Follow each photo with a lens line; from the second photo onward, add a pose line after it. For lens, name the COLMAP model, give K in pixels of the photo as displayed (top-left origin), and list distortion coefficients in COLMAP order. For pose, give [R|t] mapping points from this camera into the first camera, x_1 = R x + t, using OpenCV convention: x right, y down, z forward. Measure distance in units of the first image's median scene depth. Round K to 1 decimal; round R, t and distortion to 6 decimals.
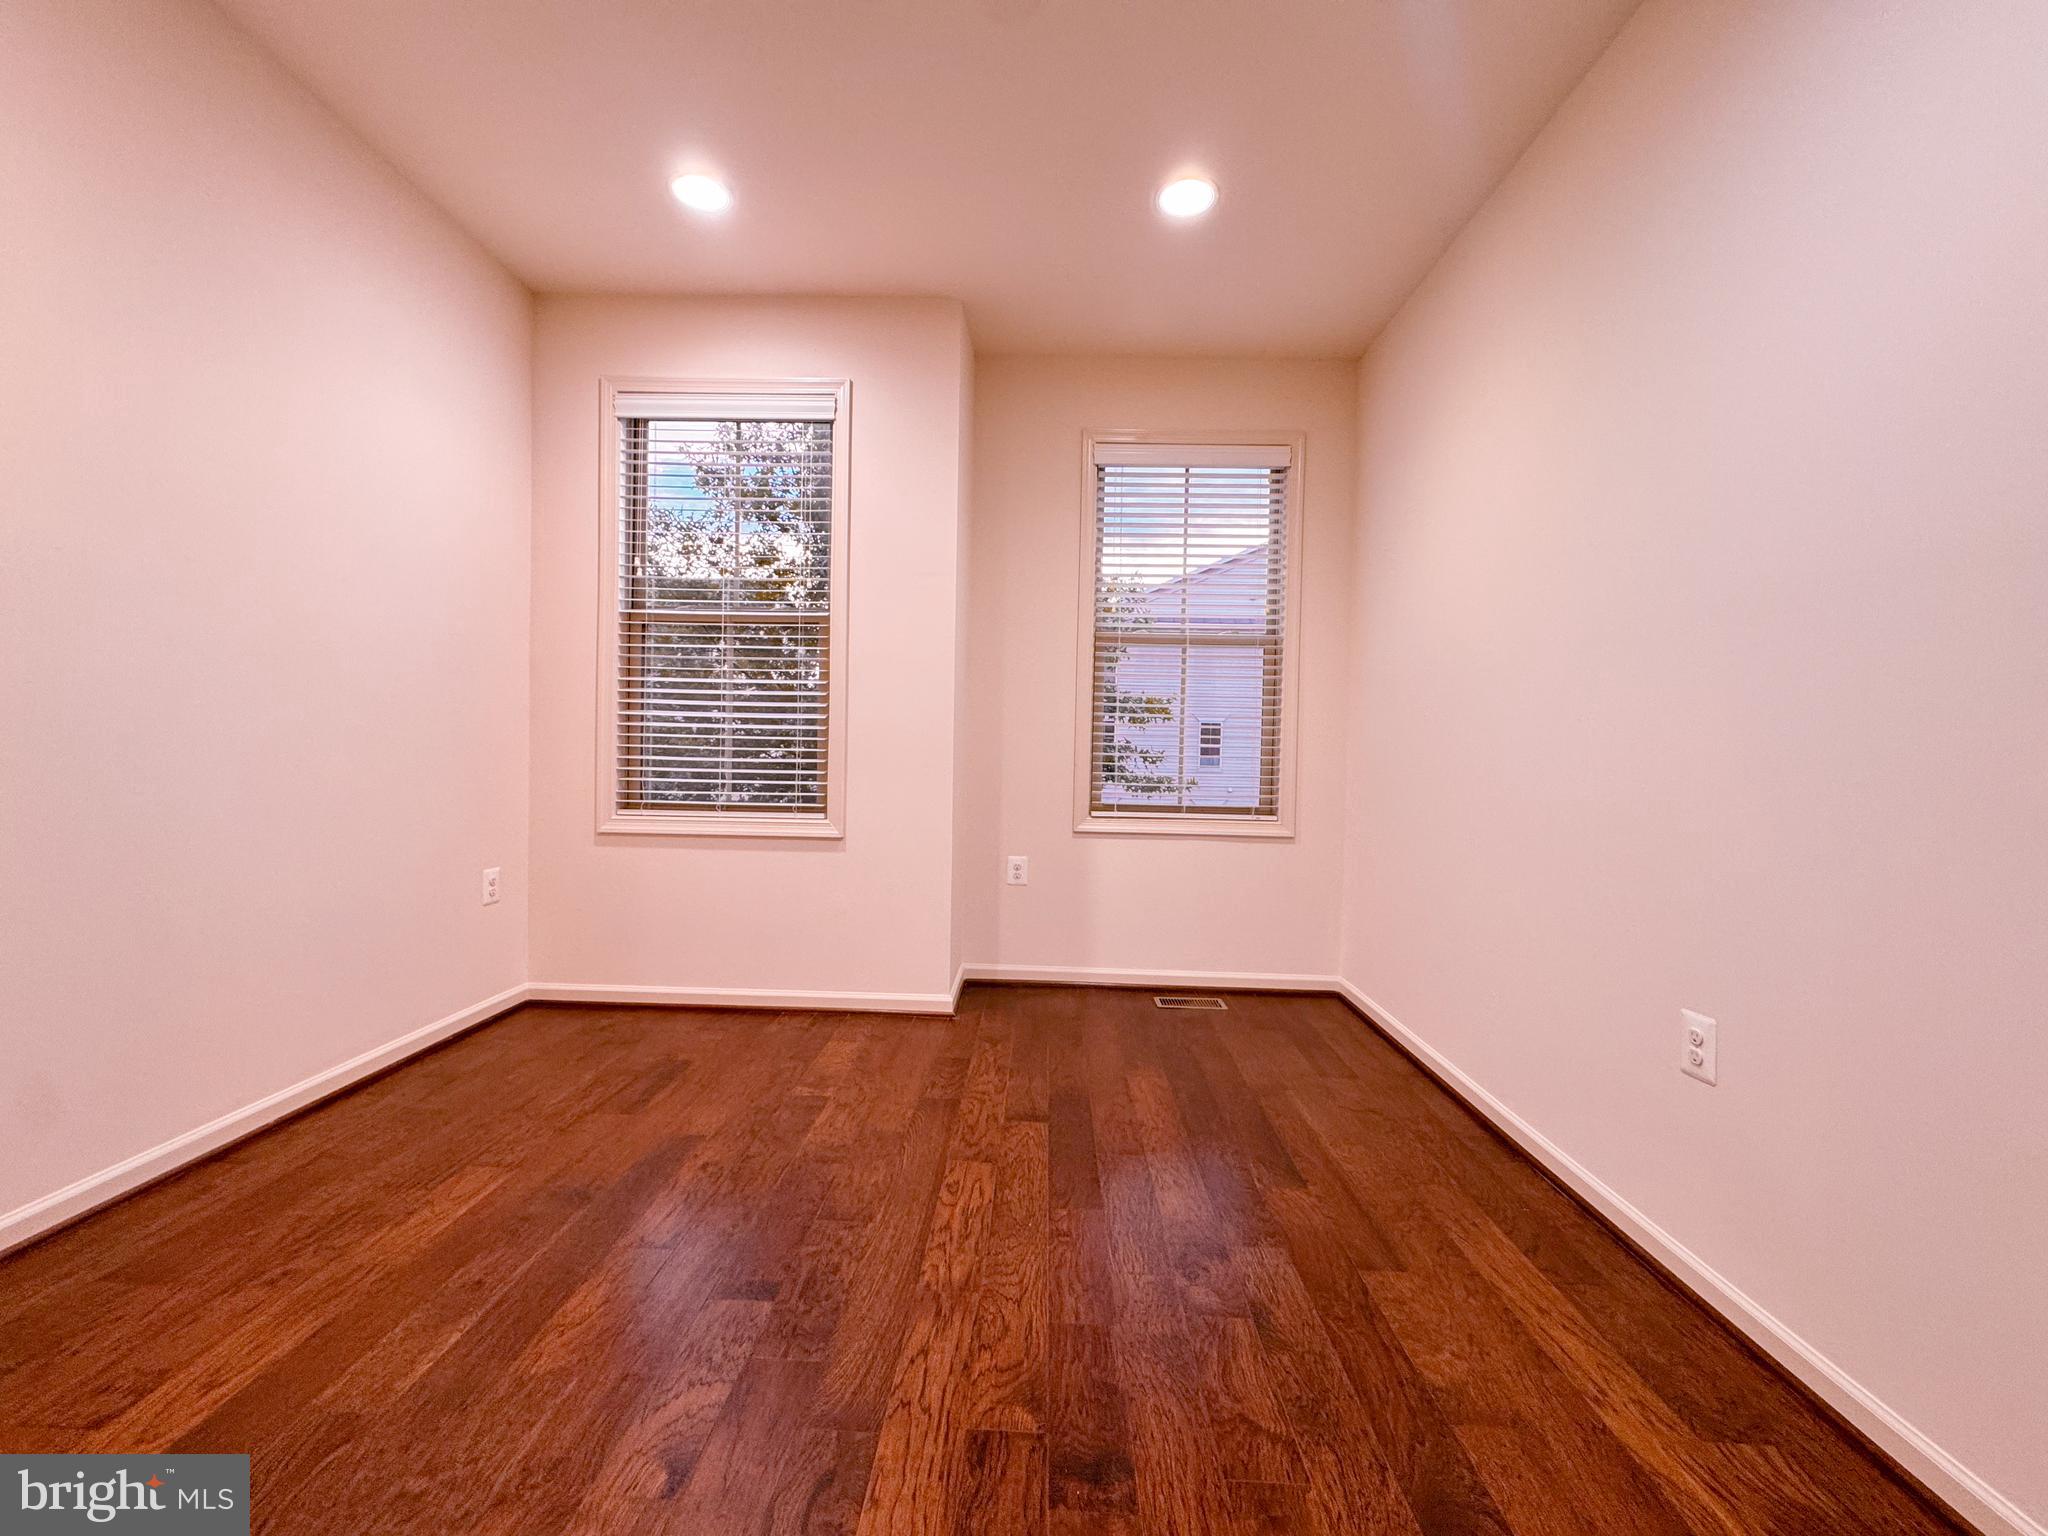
lens RADIAL K [[818.7, 0, 1017.3], [0, 818.7, 776.3], [0, 0, 1]] dist [-0.002481, 0.000543]
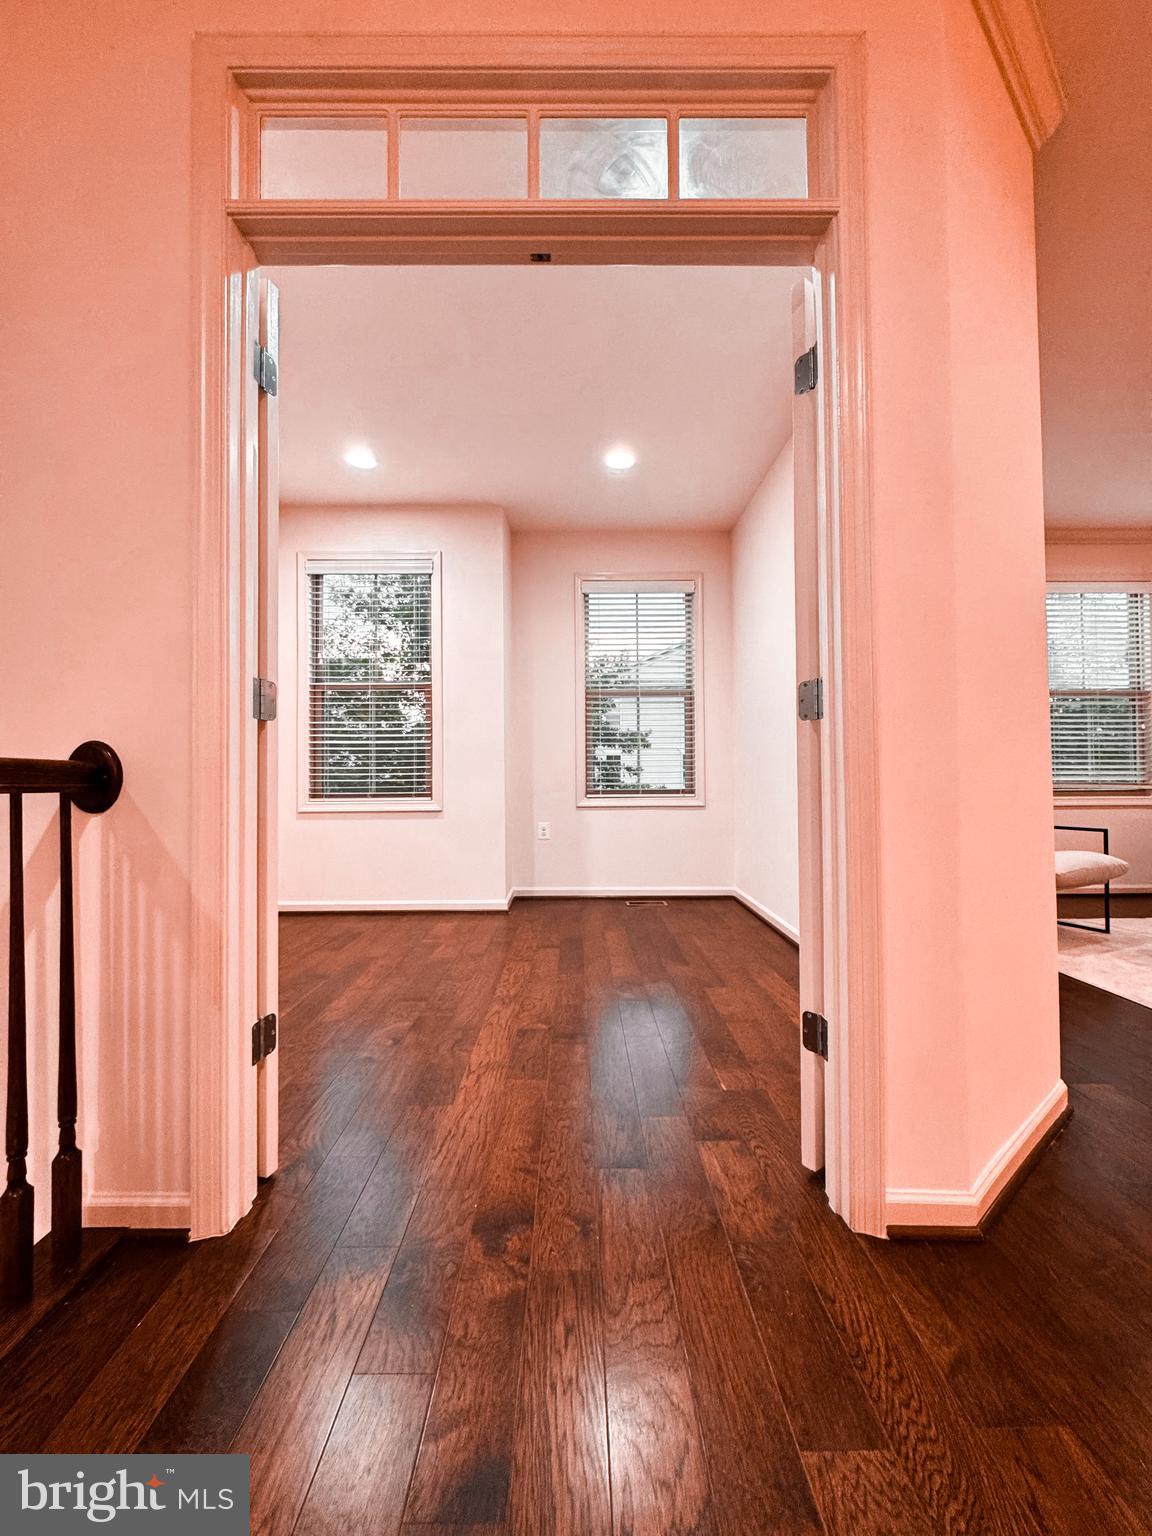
lens RADIAL K [[614.0, 0, 572.2], [0, 614.0, 774.1], [0, 0, 1]] dist [-0.002481, 0.000543]
pose [[0.999076, -0.027841, 0.032745, 0.022460], [0.029168, 0.998743, -0.040765, 0.057501], [-0.031569, 0.041683, 0.998632, -0.305240]]
